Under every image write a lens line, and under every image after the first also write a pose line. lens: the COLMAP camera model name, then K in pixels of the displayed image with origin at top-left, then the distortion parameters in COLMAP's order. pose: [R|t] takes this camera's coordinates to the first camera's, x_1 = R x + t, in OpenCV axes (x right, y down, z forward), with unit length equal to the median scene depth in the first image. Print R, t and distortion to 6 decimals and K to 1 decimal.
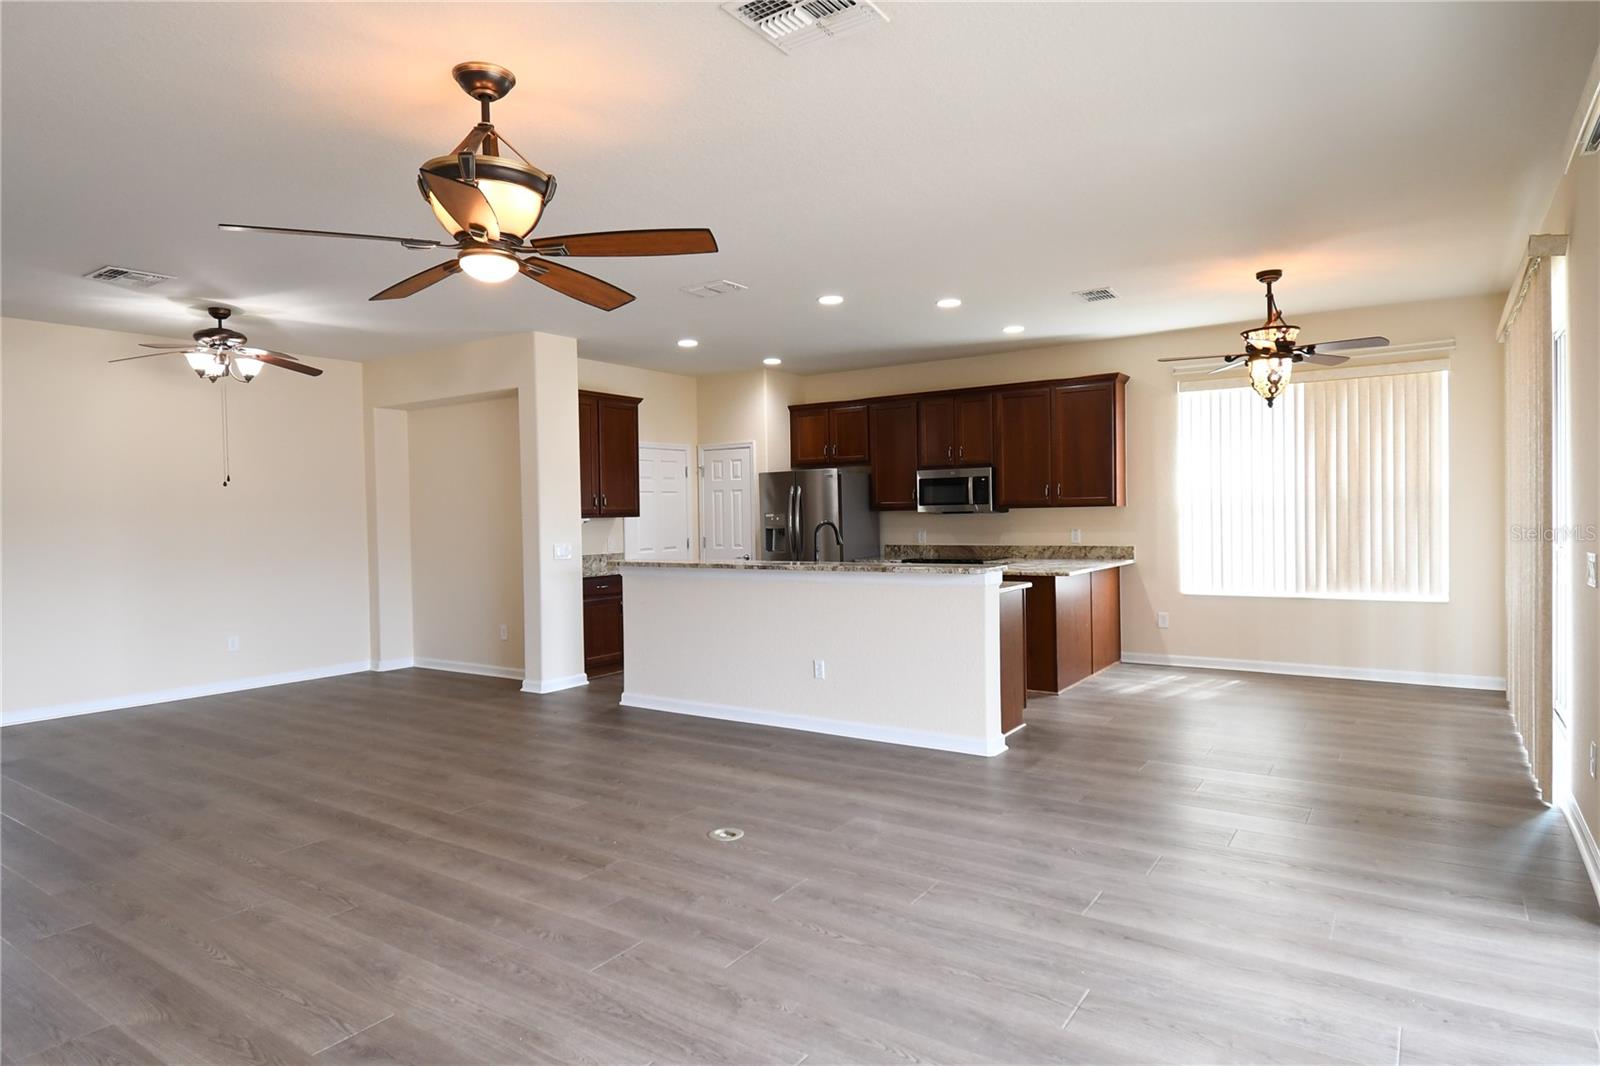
lens RADIAL K [[907.1, 0, 798.8], [0, 907.1, 530.5], [0, 0, 1]] dist [0.000591, -0.003769]
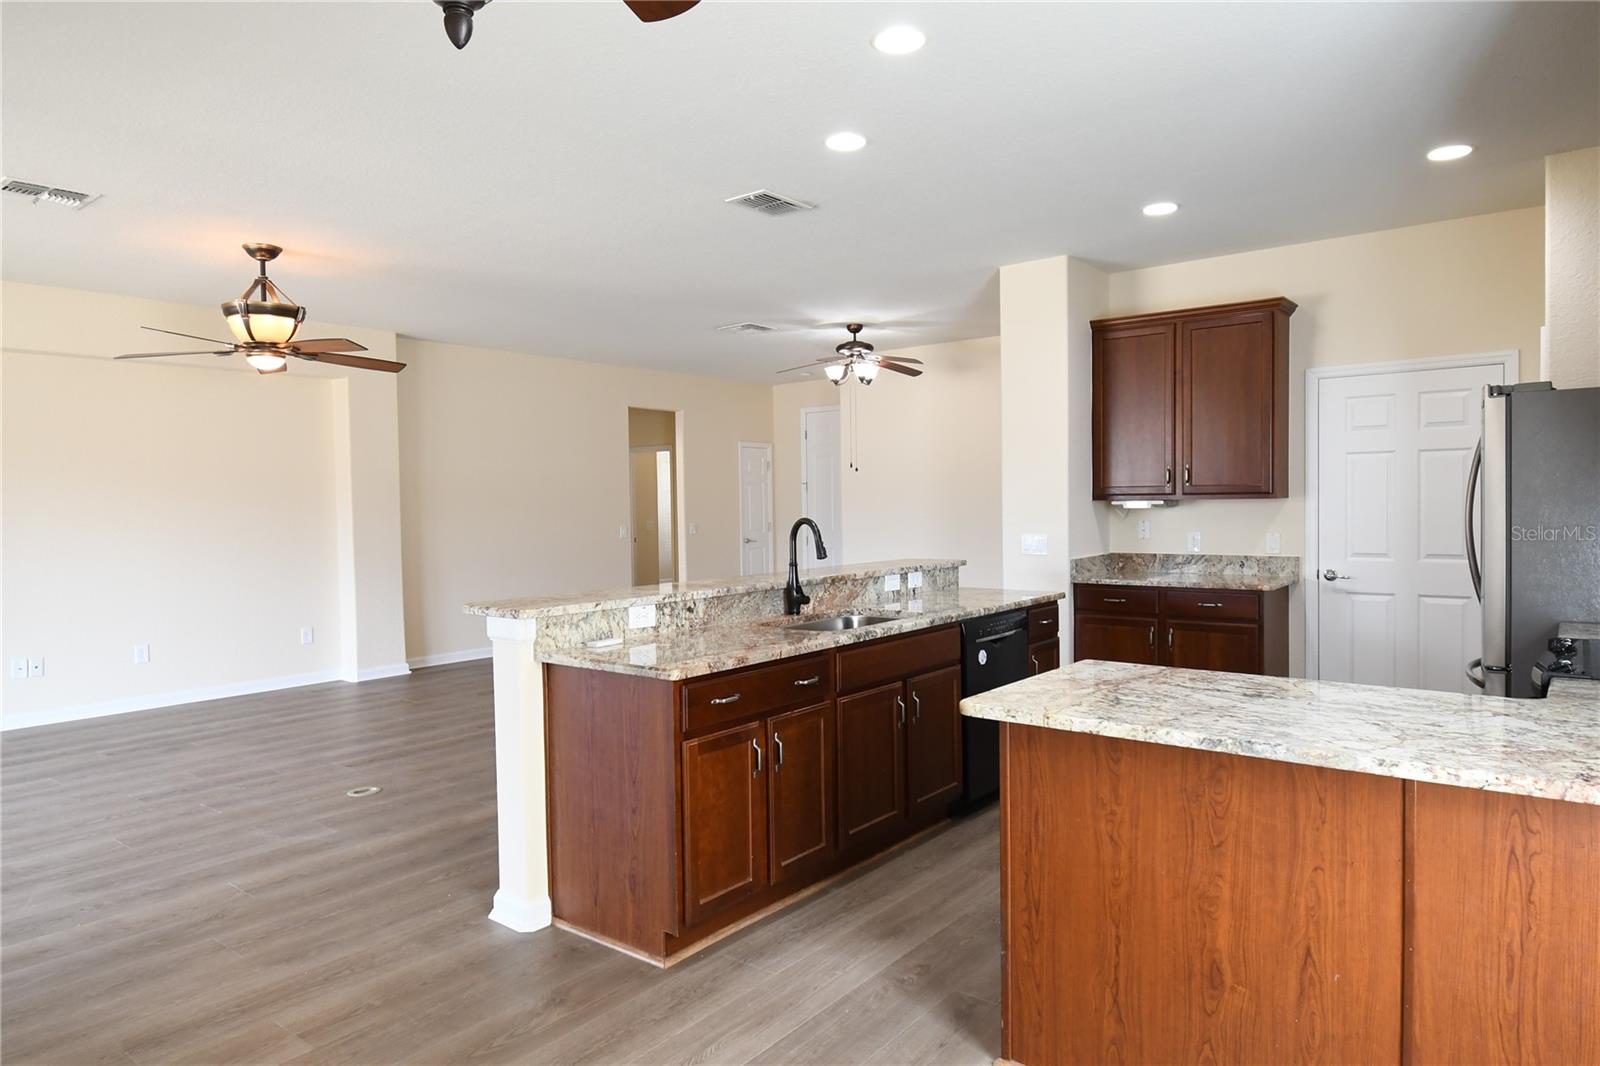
lens RADIAL K [[978.4, 0, 802.5], [0, 978.4, 536.0], [0, 0, 1]] dist [0.003318, -0.010550]
pose [[-0.064340, 0.055612, -0.996377, 0.519426], [-0.002474, 0.998434, 0.055886, -0.027061], [0.997925, 0.006061, -0.064101, 0.771909]]
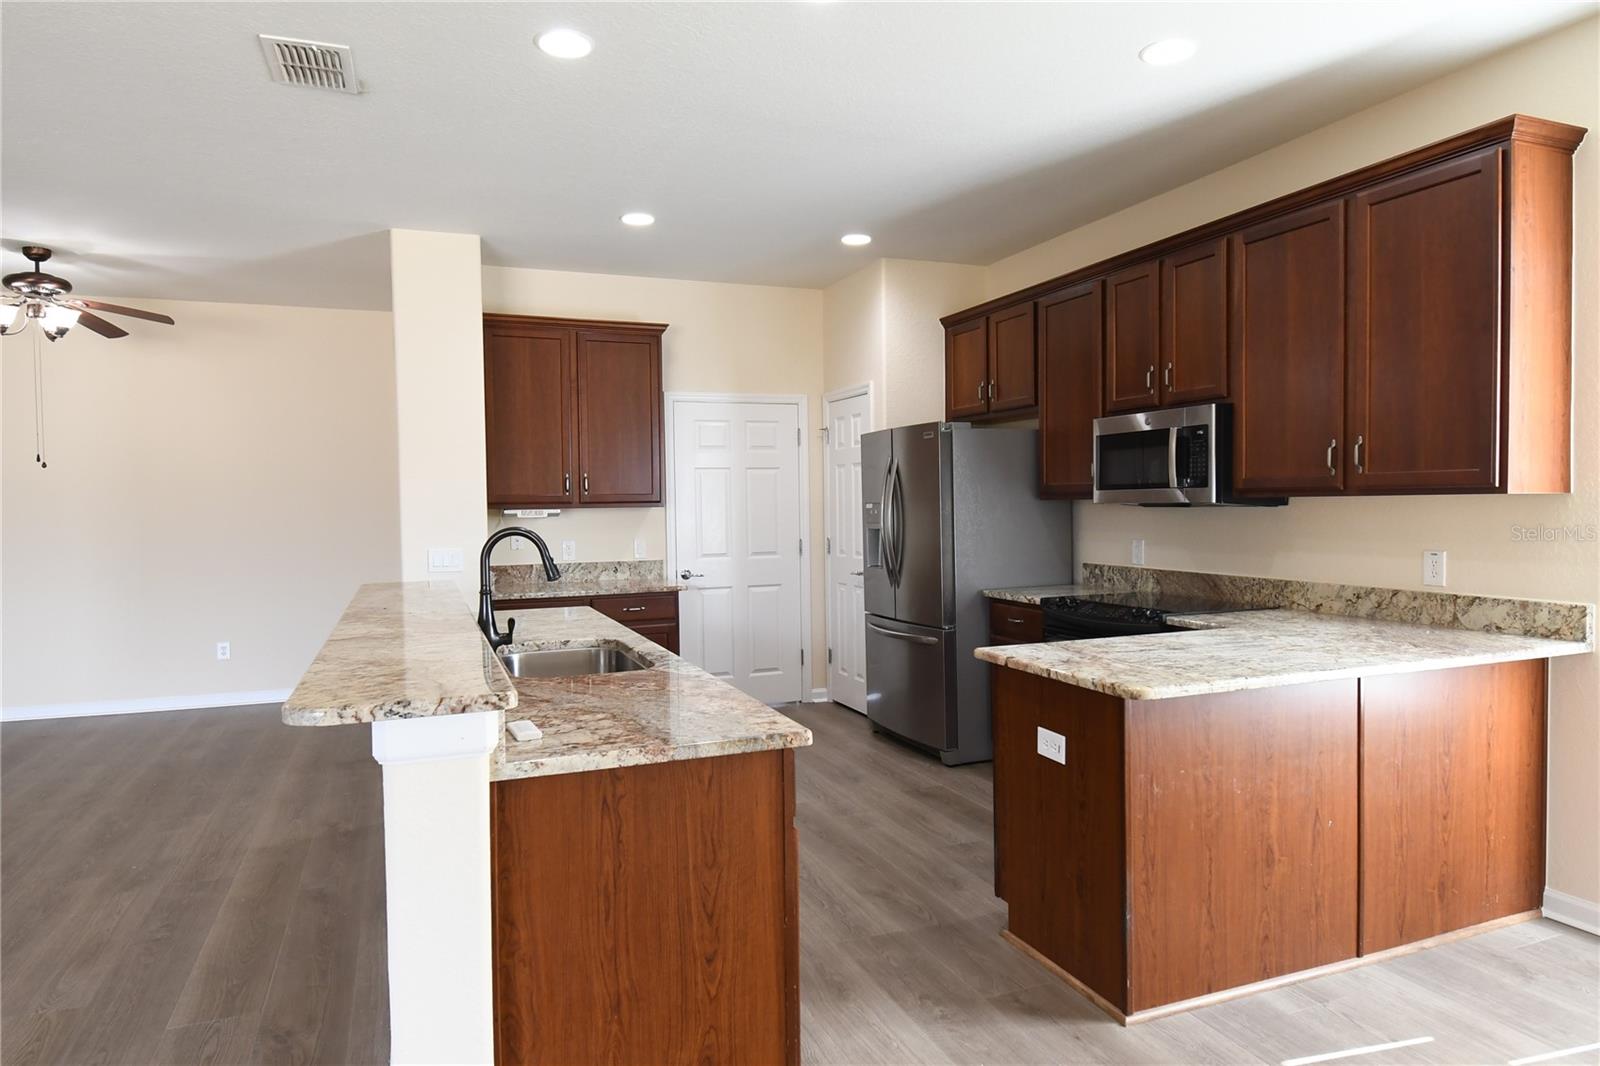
lens RADIAL K [[978.4, 0, 796.5], [0, 978.4, 533.5], [0, 0, 1]] dist [0.003318, -0.010550]
pose [[0.829902, 0.025871, -0.557308, 0.315298], [-0.012777, 0.999544, 0.027375, -0.017281], [0.557762, -0.015598, 0.829854, 0.495117]]
